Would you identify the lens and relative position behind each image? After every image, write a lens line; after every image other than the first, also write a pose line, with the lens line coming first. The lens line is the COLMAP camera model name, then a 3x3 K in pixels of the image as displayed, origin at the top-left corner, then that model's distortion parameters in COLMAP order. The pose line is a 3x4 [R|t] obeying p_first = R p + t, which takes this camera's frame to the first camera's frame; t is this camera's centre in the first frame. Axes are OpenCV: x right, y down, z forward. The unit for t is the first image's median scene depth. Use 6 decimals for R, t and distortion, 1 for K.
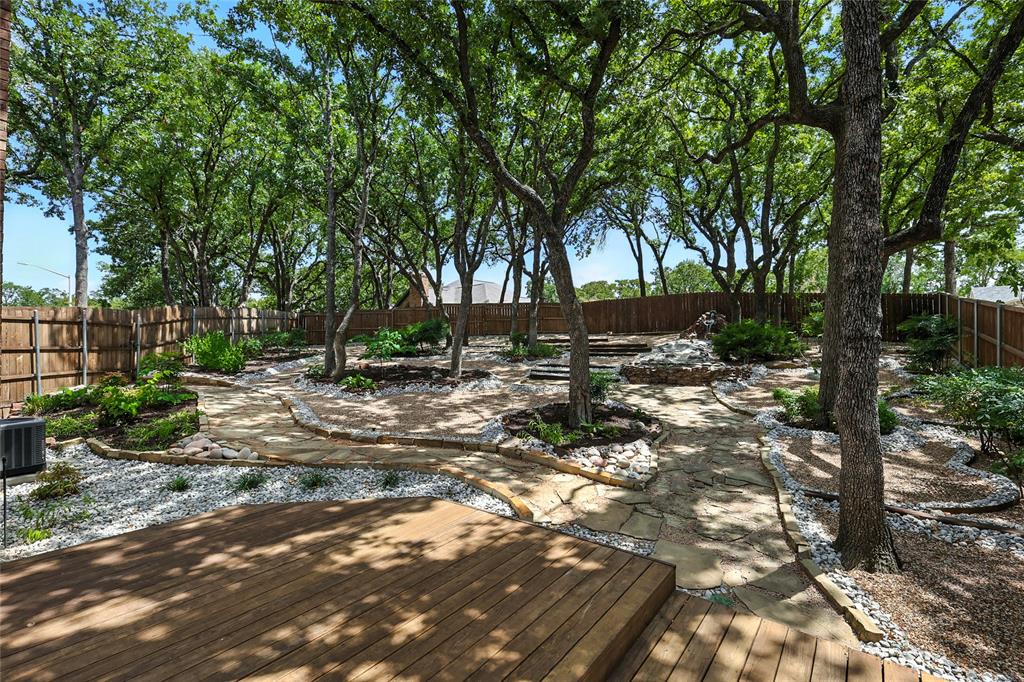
lens RADIAL K [[456.7, 0, 510.6], [0, 456.7, 332.6], [0, 0, 1]] dist [0.001604, 0.000060]
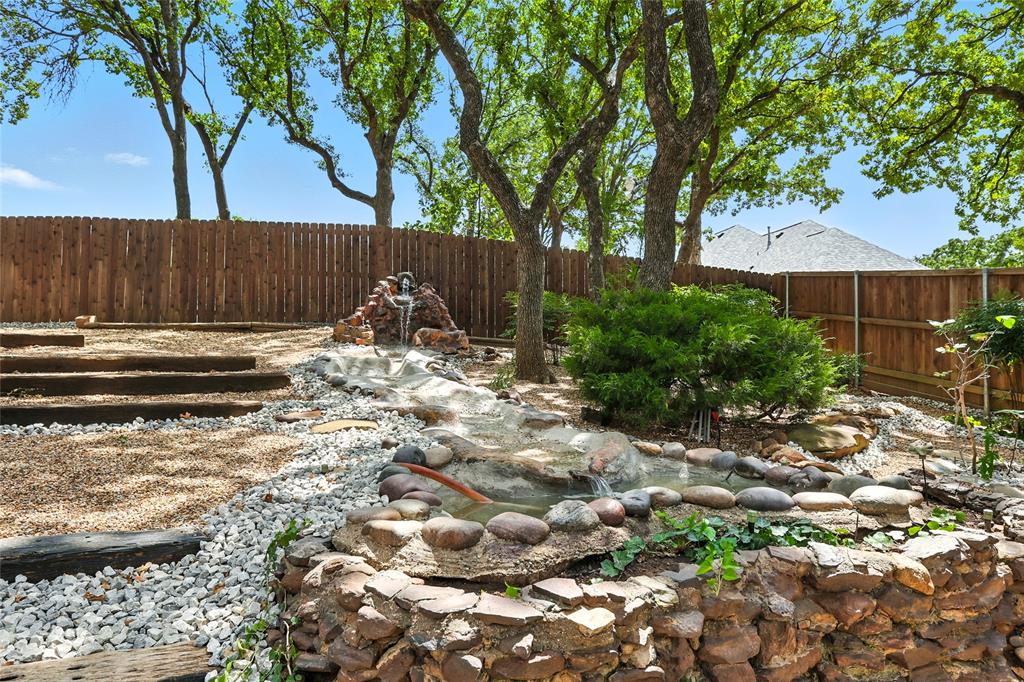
lens RADIAL K [[614.5, 0, 512.0], [0, 614.5, 341.0], [0, 0, 1]] dist [0.000443, -0.001805]
pose [[0.668845, 0.020442, 0.743121, 0.085829], [-0.028127, 0.999602, -0.002181, 0.007329], [-0.742869, -0.019443, 0.669154, 0.432383]]
